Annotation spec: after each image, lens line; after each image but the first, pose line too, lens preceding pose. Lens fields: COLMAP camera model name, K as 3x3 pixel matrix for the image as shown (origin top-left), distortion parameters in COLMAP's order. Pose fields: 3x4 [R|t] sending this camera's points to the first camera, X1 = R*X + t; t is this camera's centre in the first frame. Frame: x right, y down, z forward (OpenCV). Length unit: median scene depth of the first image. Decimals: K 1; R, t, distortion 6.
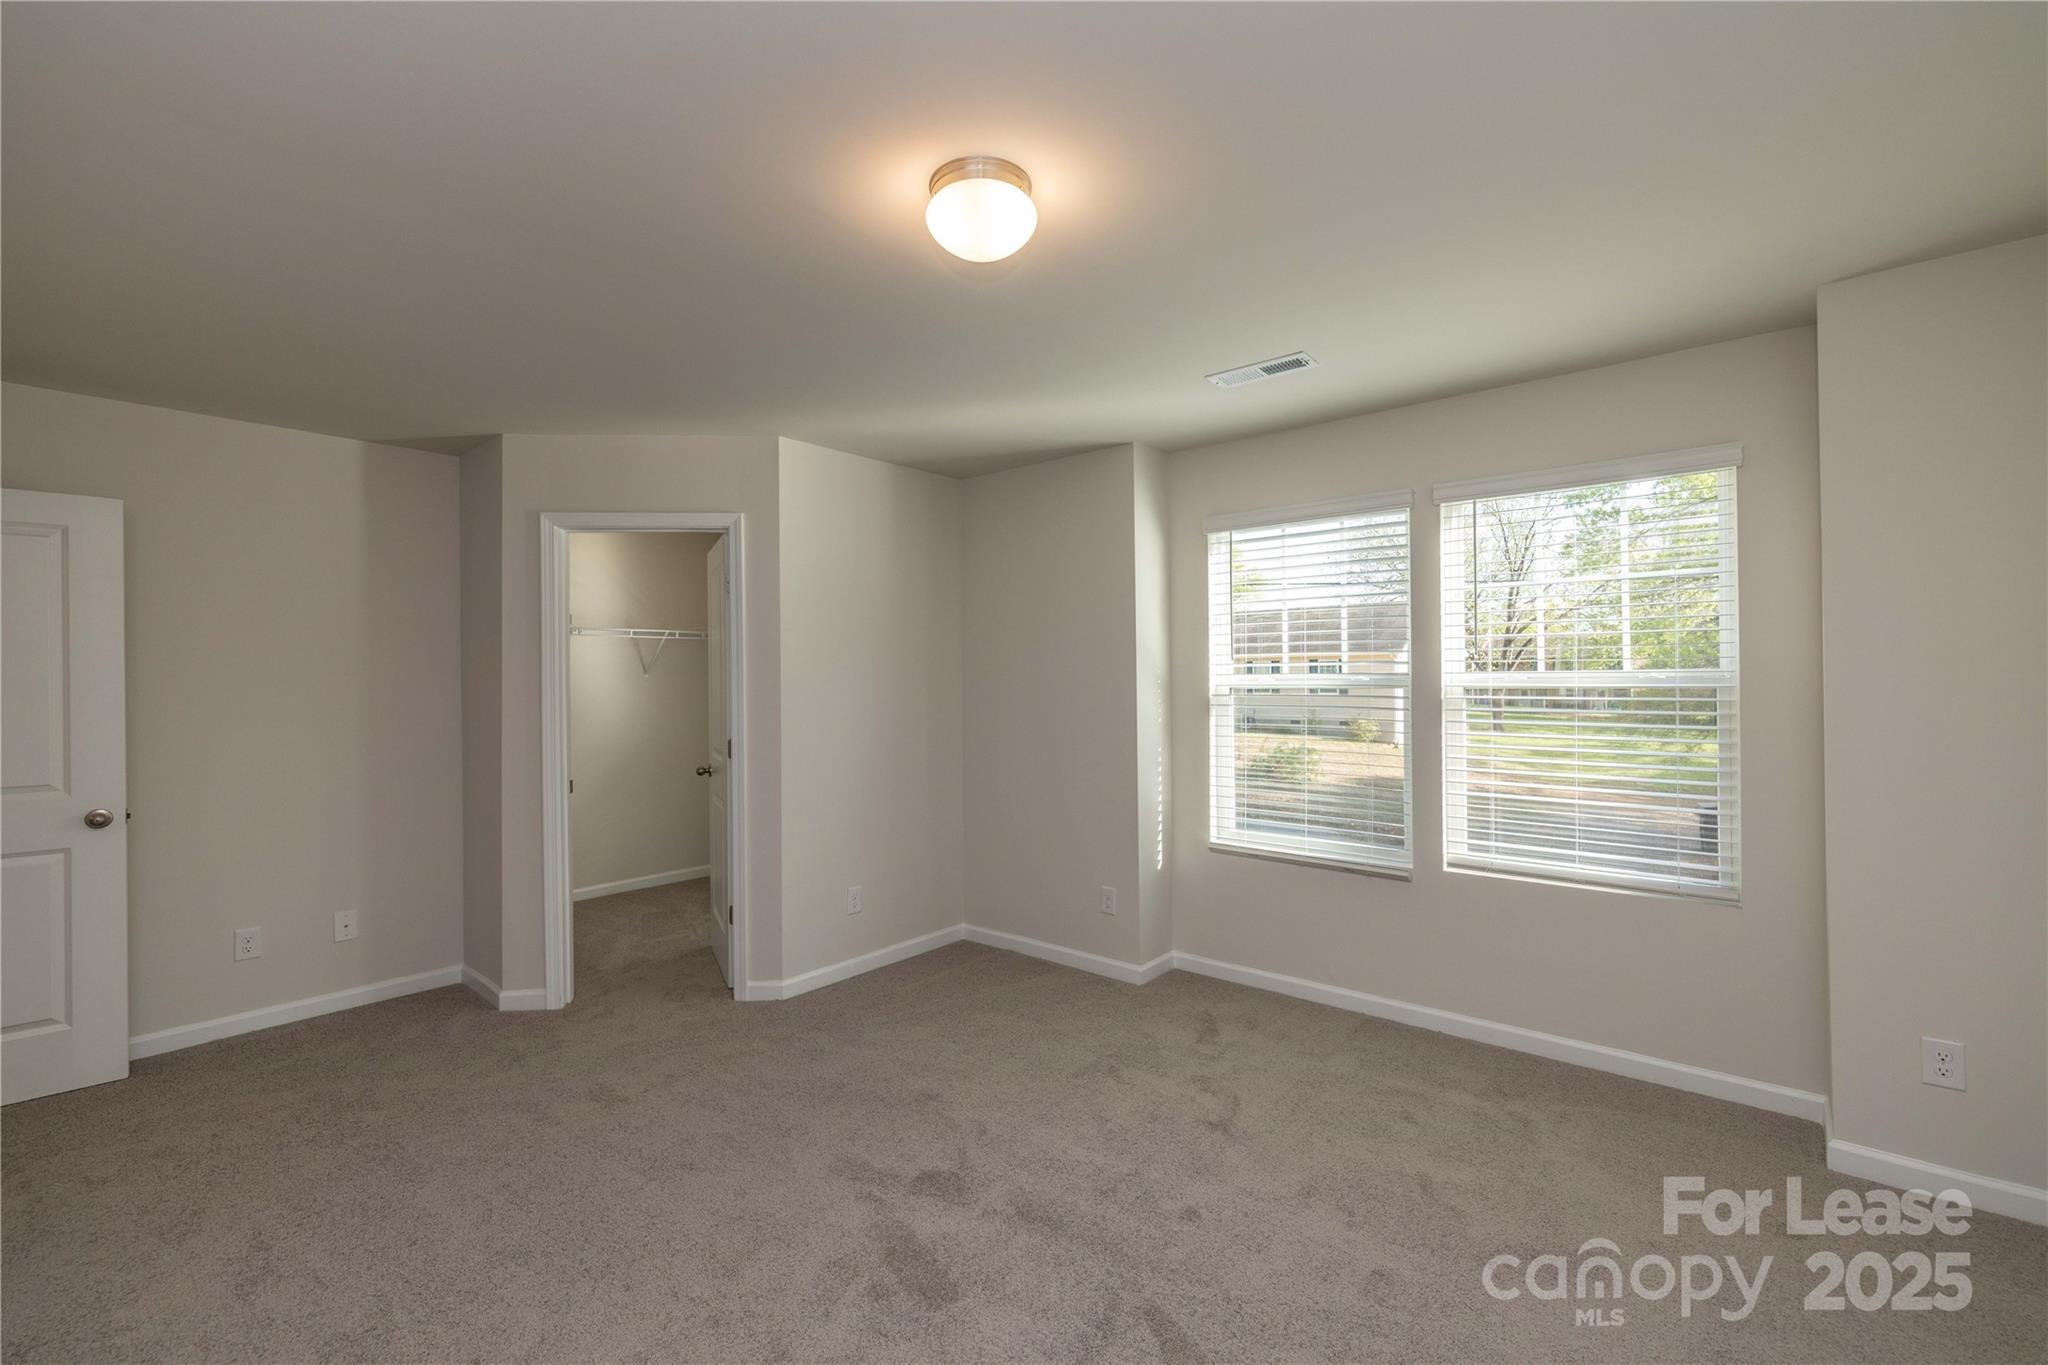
lens RADIAL K [[849.9, 0, 1032.8], [0, 849.9, 682.3], [0, 0, 1]] dist [-0.000621, -0.000135]
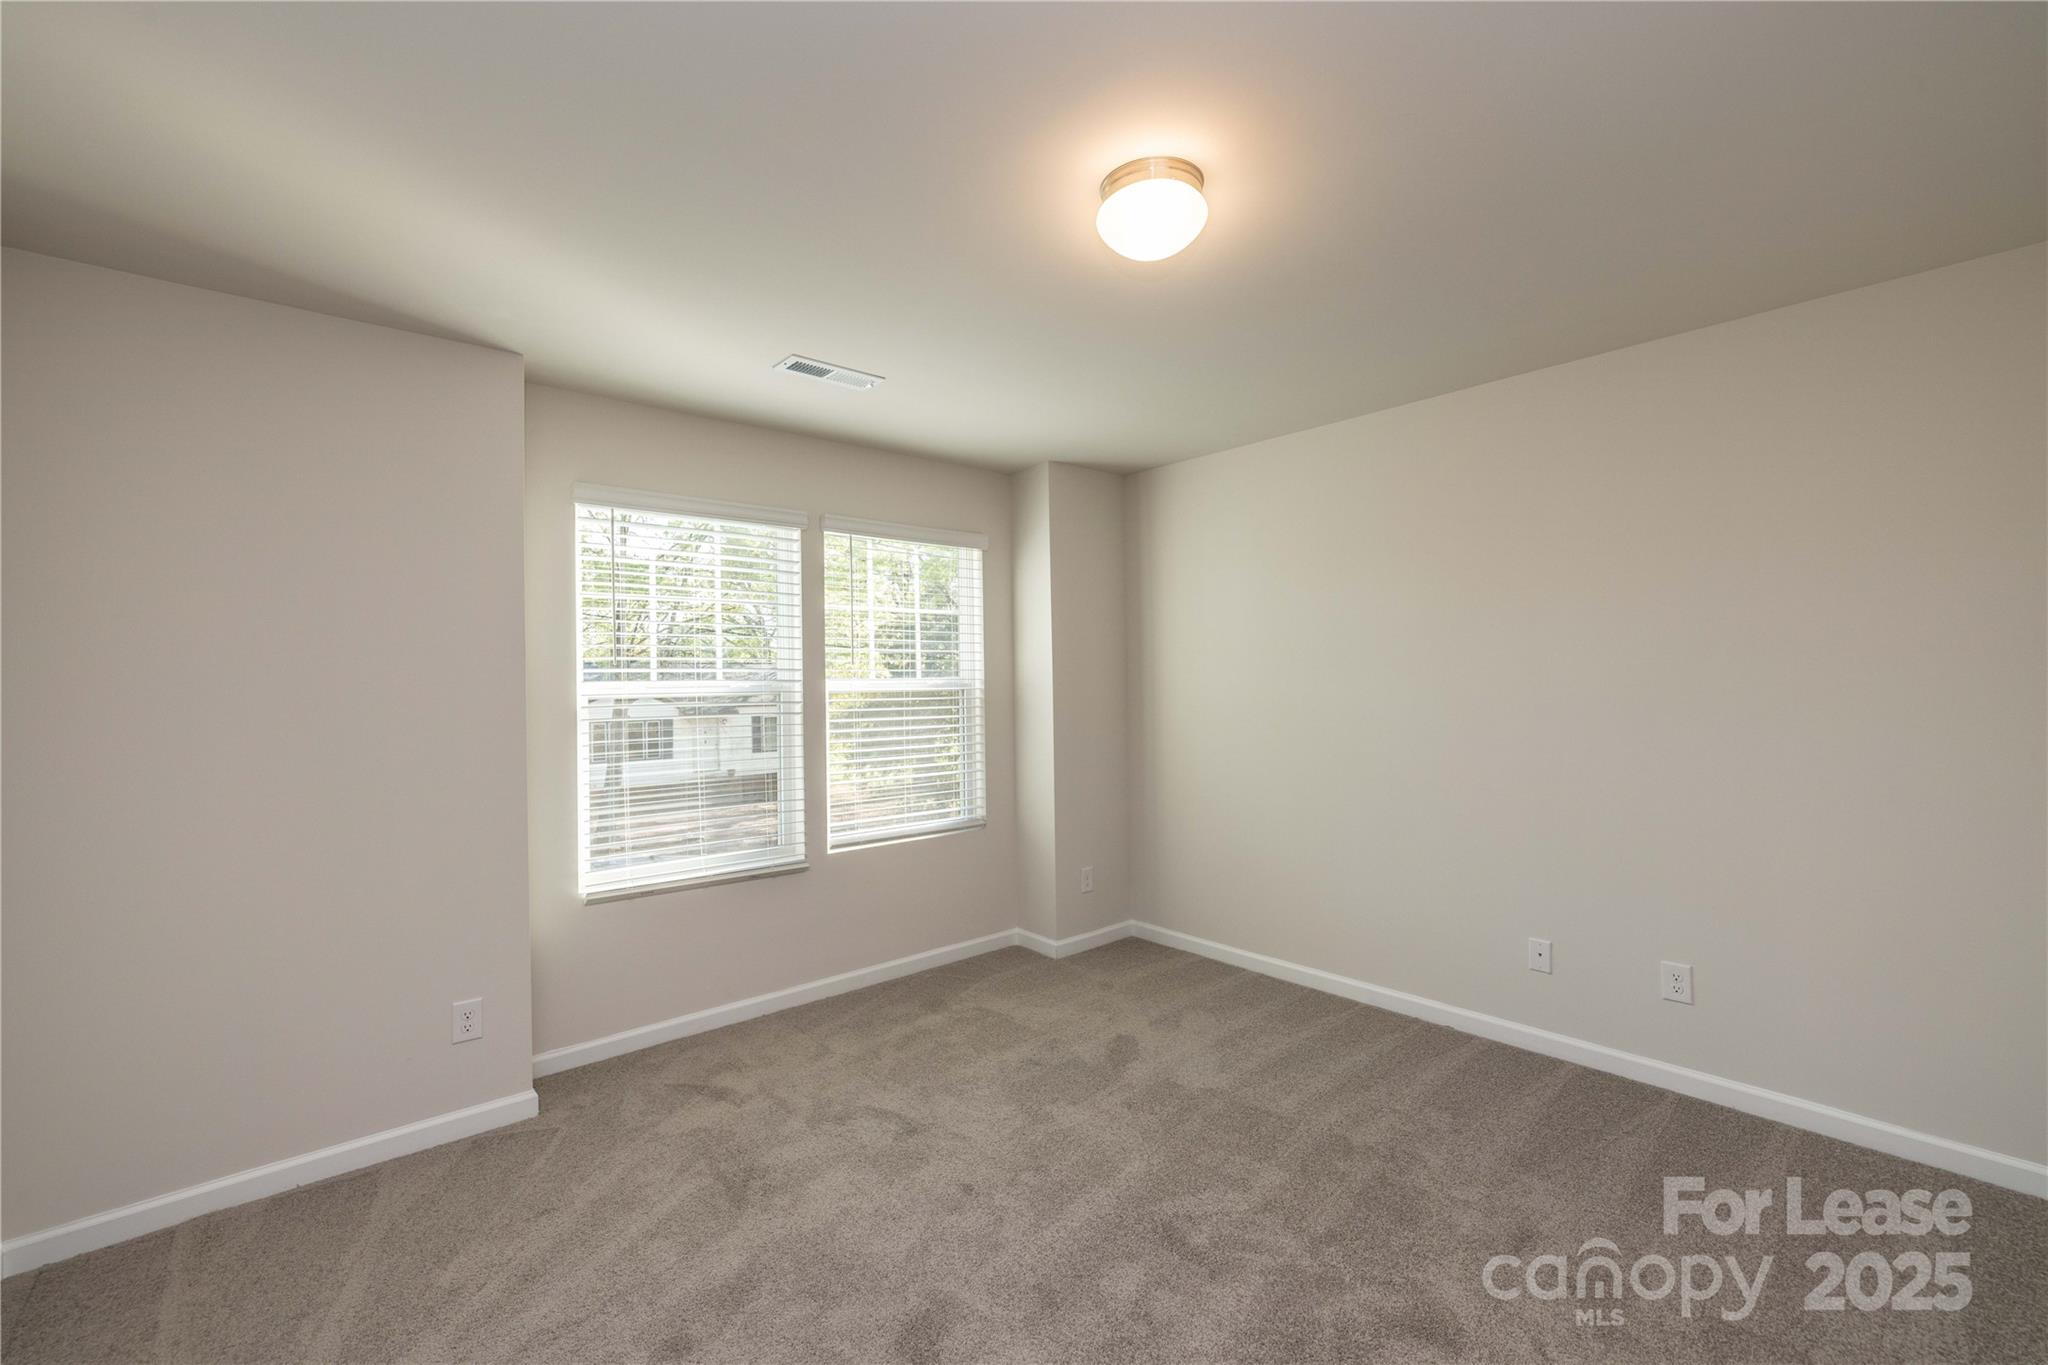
lens RADIAL K [[849.9, 0, 1035.6], [0, 849.9, 683.7], [0, 0, 1]] dist [-0.000621, -0.000135]
pose [[0.159985, 0.003839, 0.987112, -0.602517], [0.015500, 0.999859, -0.006401, 0.006172], [-0.986998, 0.016325, 0.159903, 0.549623]]
